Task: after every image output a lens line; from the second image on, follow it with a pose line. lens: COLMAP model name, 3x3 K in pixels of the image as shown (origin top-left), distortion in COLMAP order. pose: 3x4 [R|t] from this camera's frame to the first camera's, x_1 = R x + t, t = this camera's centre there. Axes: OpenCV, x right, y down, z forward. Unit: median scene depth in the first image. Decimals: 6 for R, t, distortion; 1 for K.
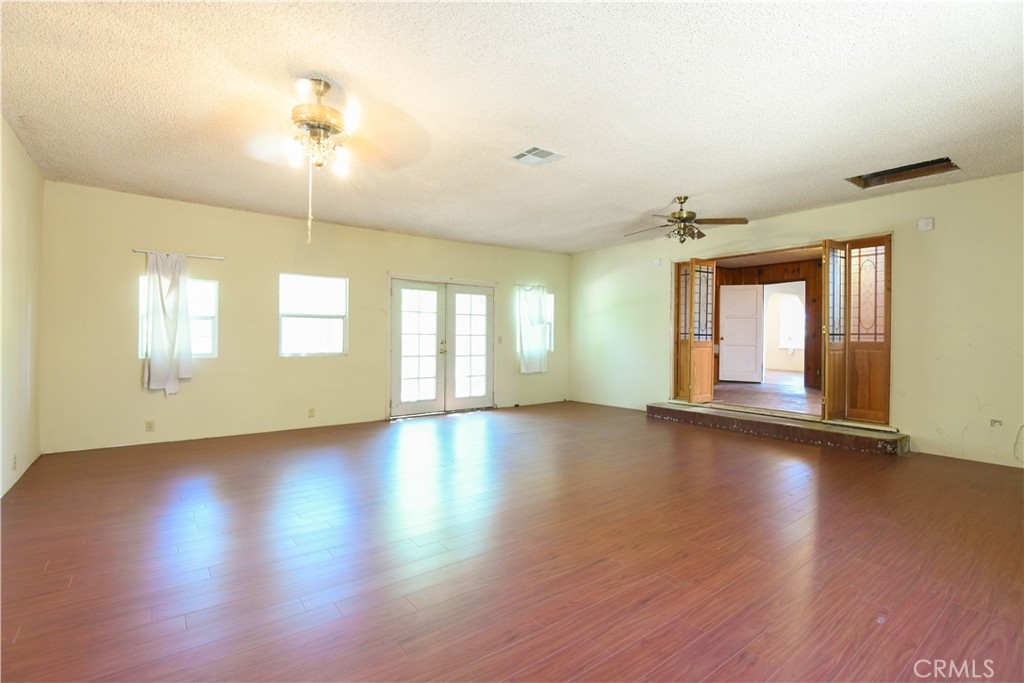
lens RADIAL K [[460.5, 0, 517.6], [0, 460.5, 339.2], [0, 0, 1]] dist [-0.004221, -0.001698]
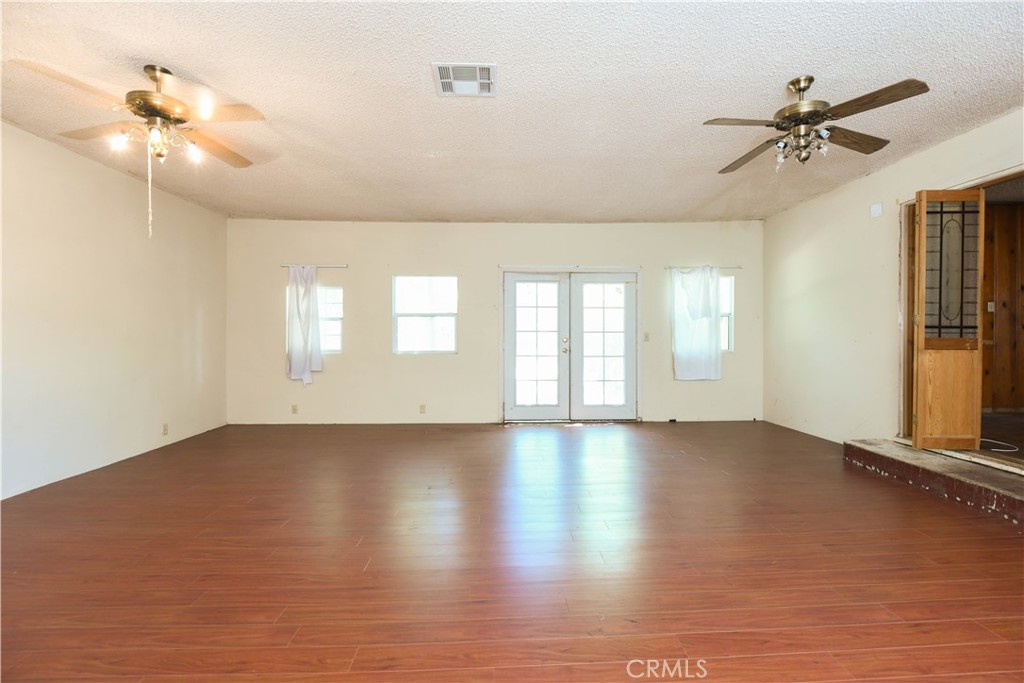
lens RADIAL K [[460.5, 0, 510.5], [0, 460.5, 339.3], [0, 0, 1]] dist [-0.004221, -0.001698]
pose [[0.818050, -0.001190, -0.575145, 0.267827], [0.003135, 0.999992, 0.002390, 0.002115], [0.575138, -0.003758, 0.818048, 0.236015]]
